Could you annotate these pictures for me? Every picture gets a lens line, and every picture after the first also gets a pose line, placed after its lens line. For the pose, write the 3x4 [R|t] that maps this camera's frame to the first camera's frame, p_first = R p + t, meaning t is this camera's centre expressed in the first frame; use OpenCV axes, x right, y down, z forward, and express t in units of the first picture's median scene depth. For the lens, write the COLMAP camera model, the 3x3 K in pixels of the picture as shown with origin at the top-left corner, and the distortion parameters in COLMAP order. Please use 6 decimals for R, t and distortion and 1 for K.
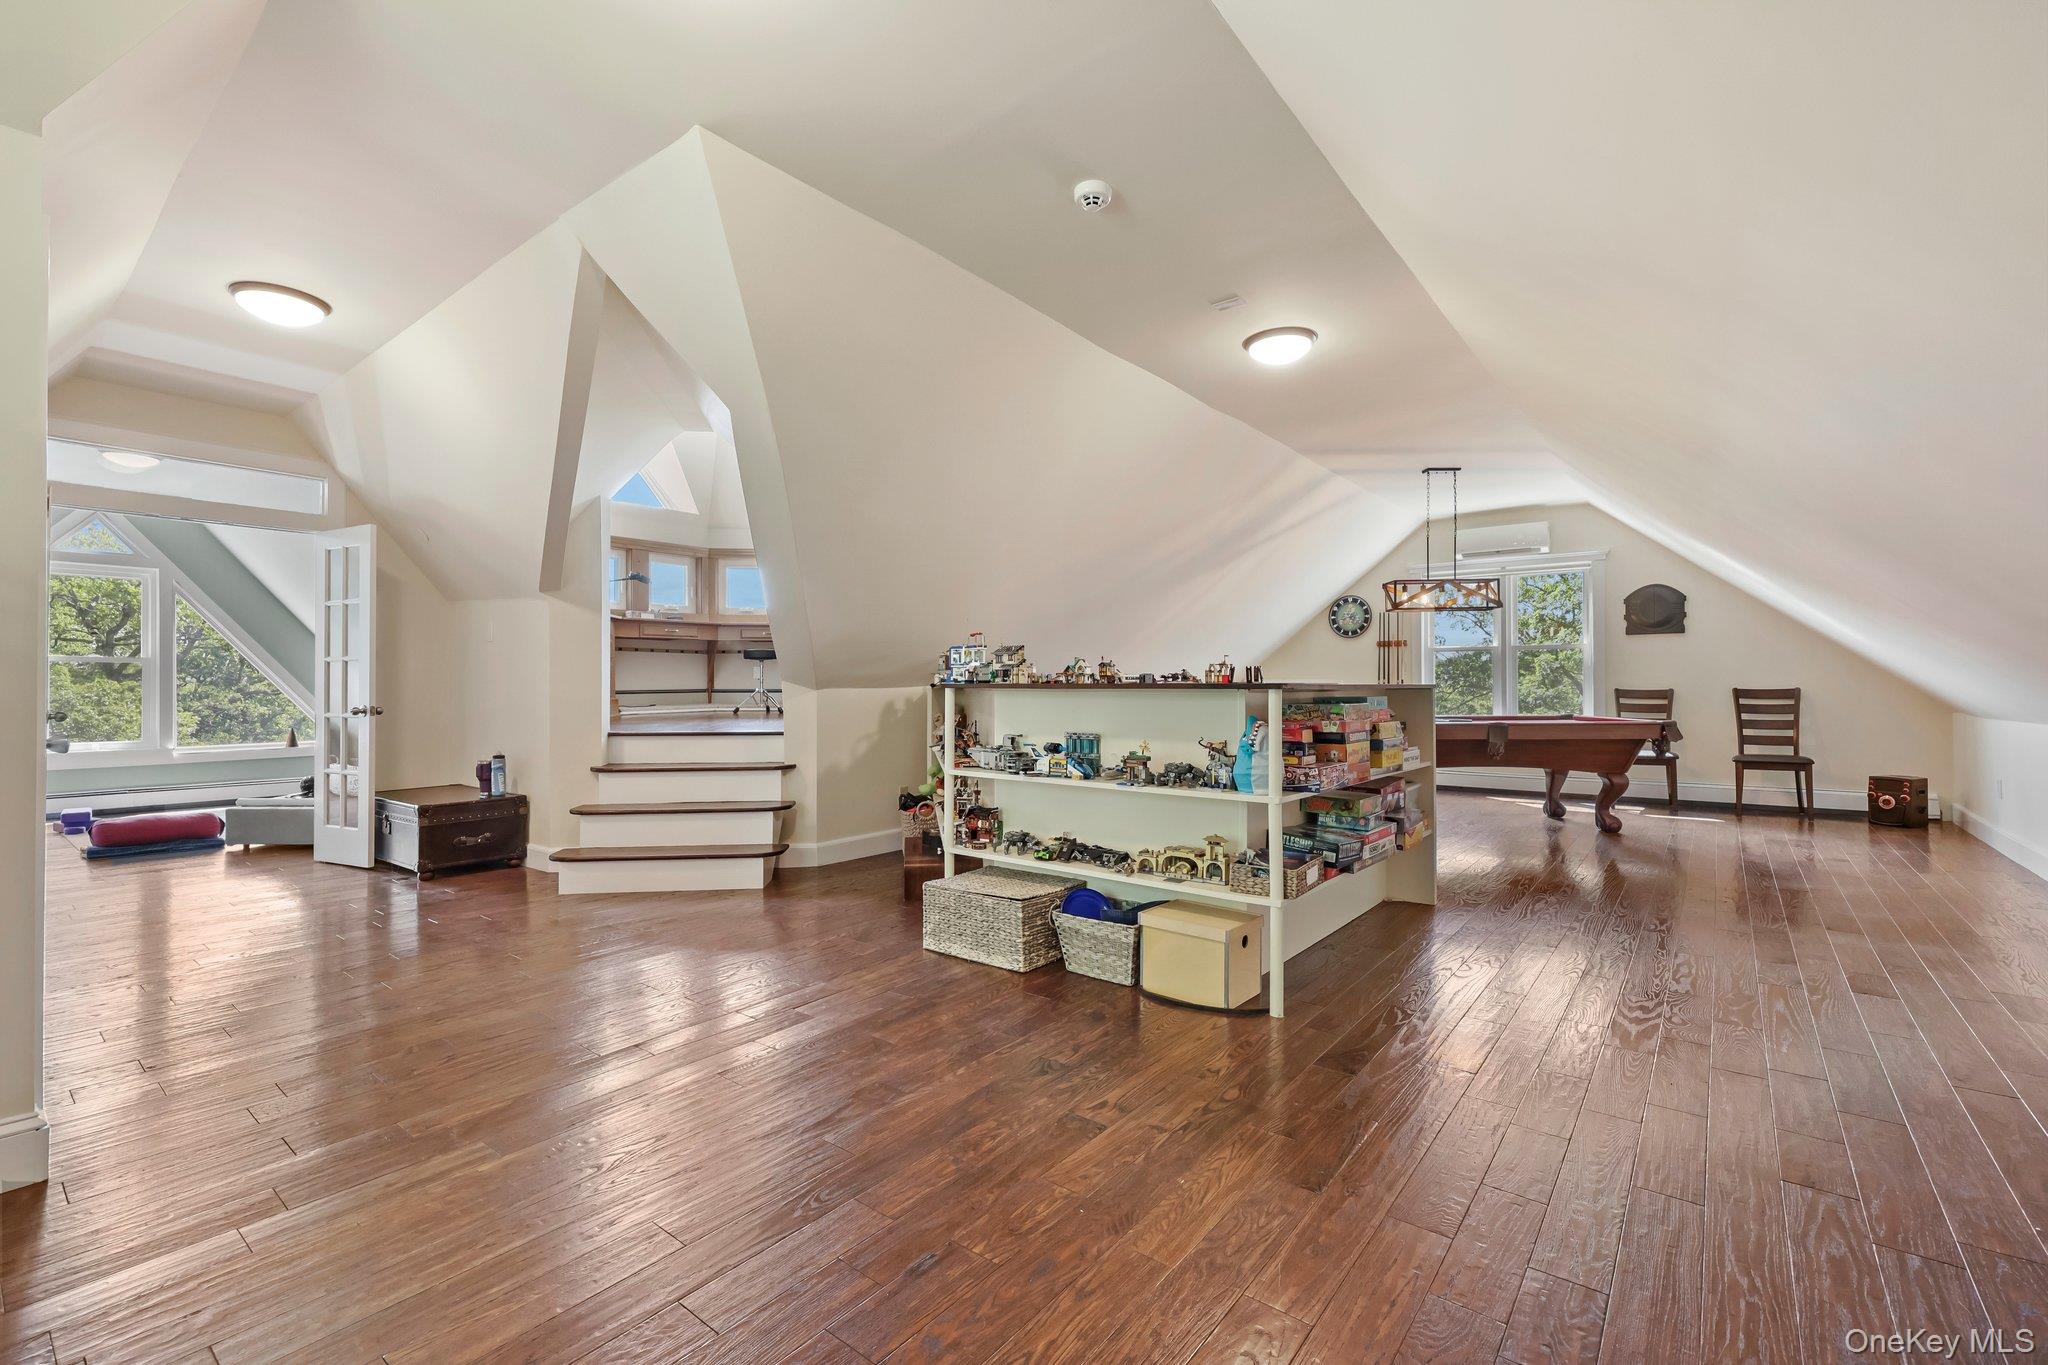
lens RADIAL K [[890.7, 0, 1027.6], [0, 890.7, 682.3], [0, 0, 1]] dist [0.000679, 0.000076]
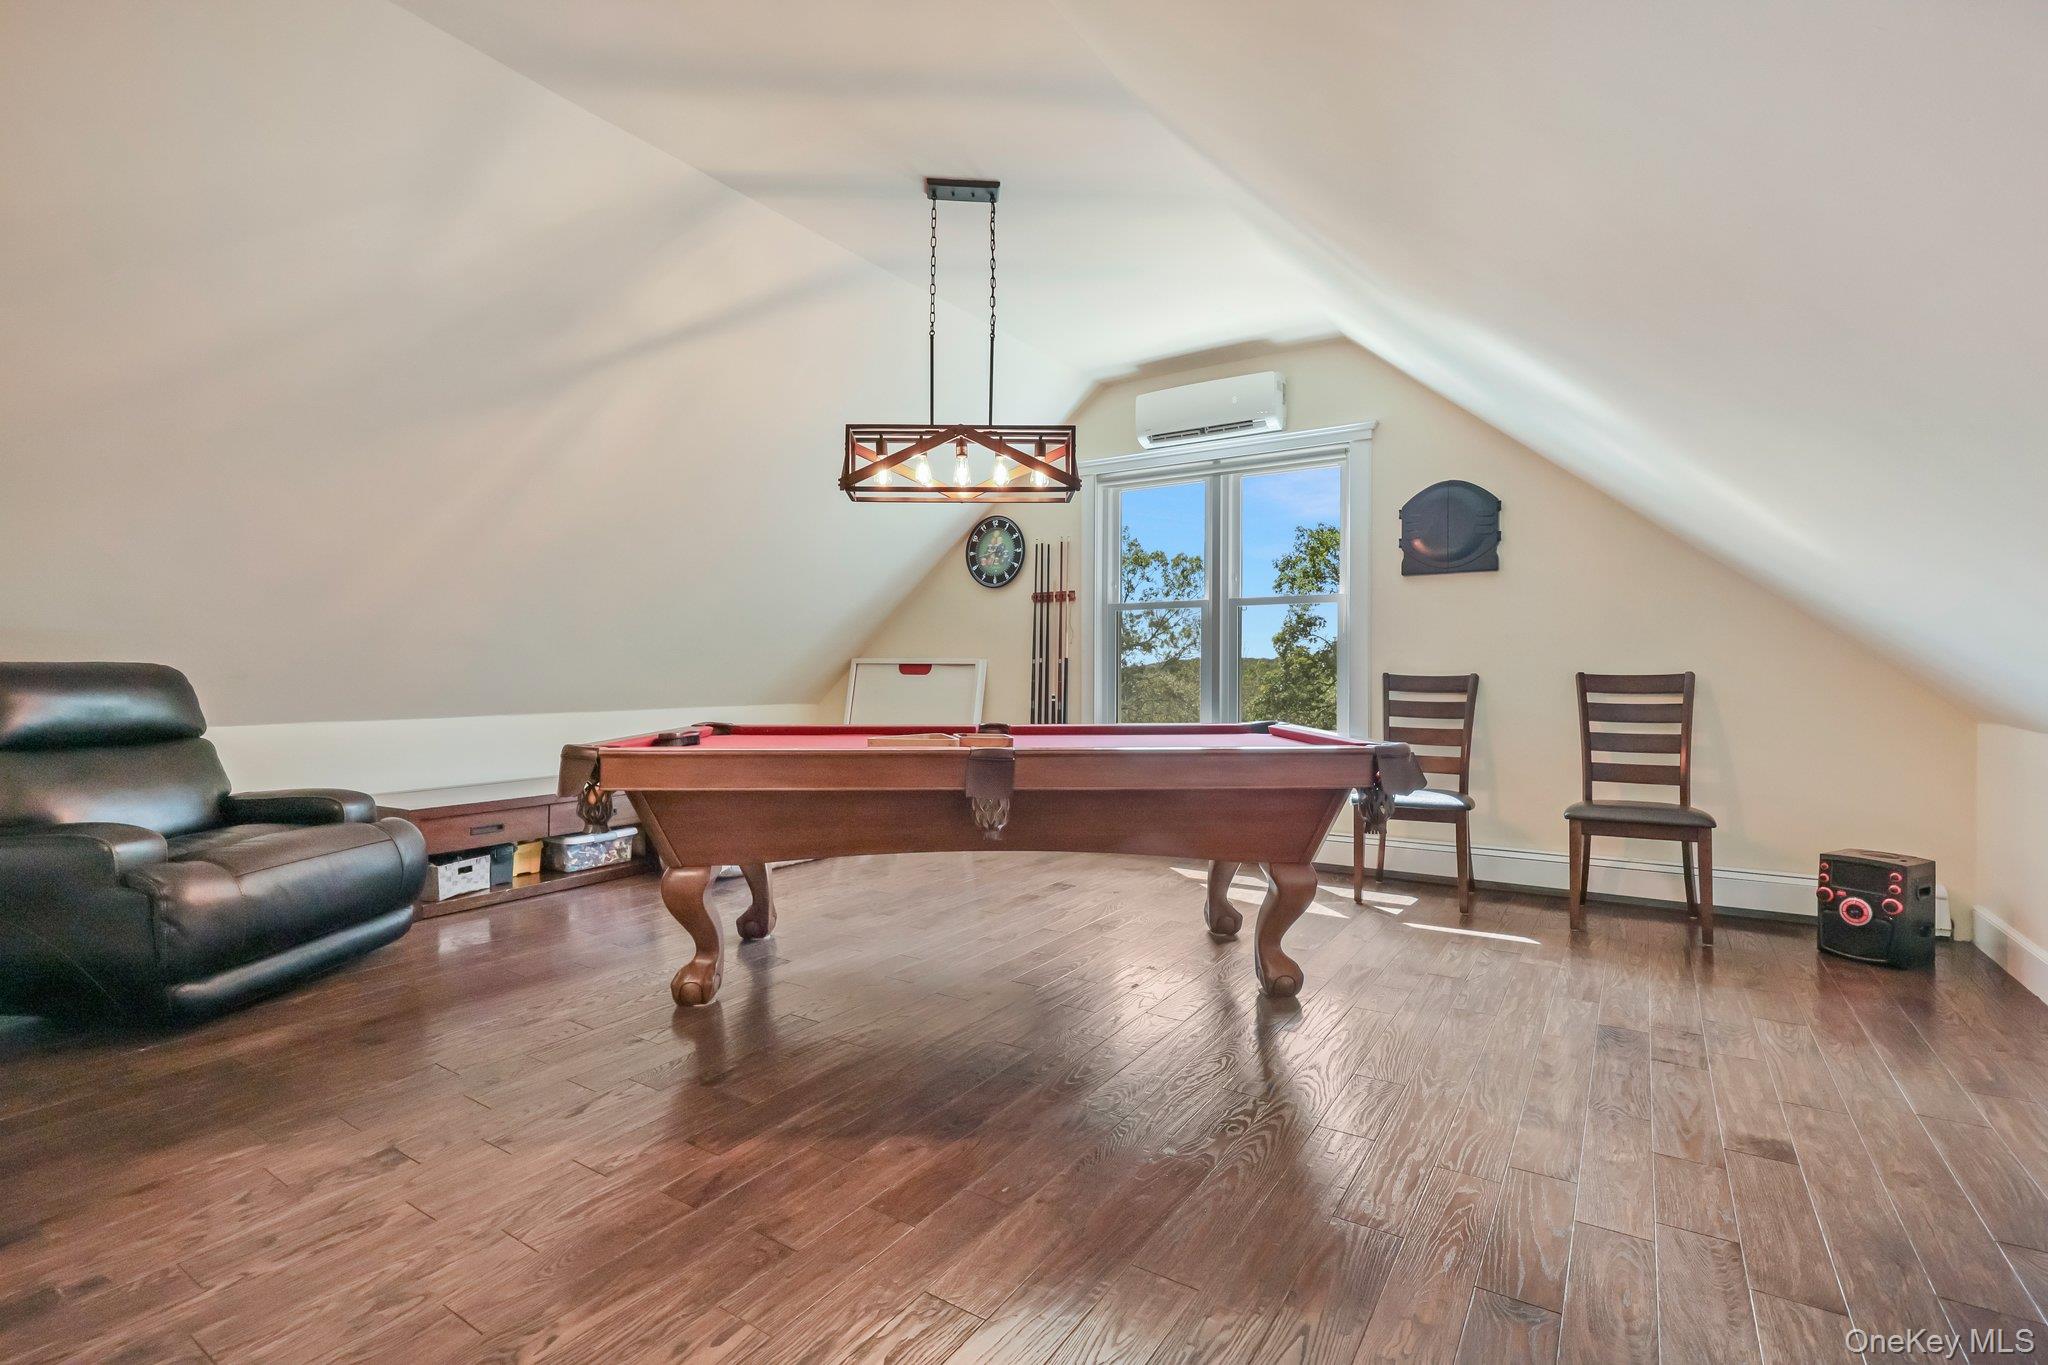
lens RADIAL K [[942.3, 0, 1021.1], [0, 942.3, 682.6], [0, 0, 1]] dist [-0.005584, -0.000442]
pose [[0.996988, 0.004372, 0.077429, 0.429293], [-0.005330, 0.999912, 0.012173, 0.007453], [-0.077369, -0.012549, 0.996924, 0.480314]]
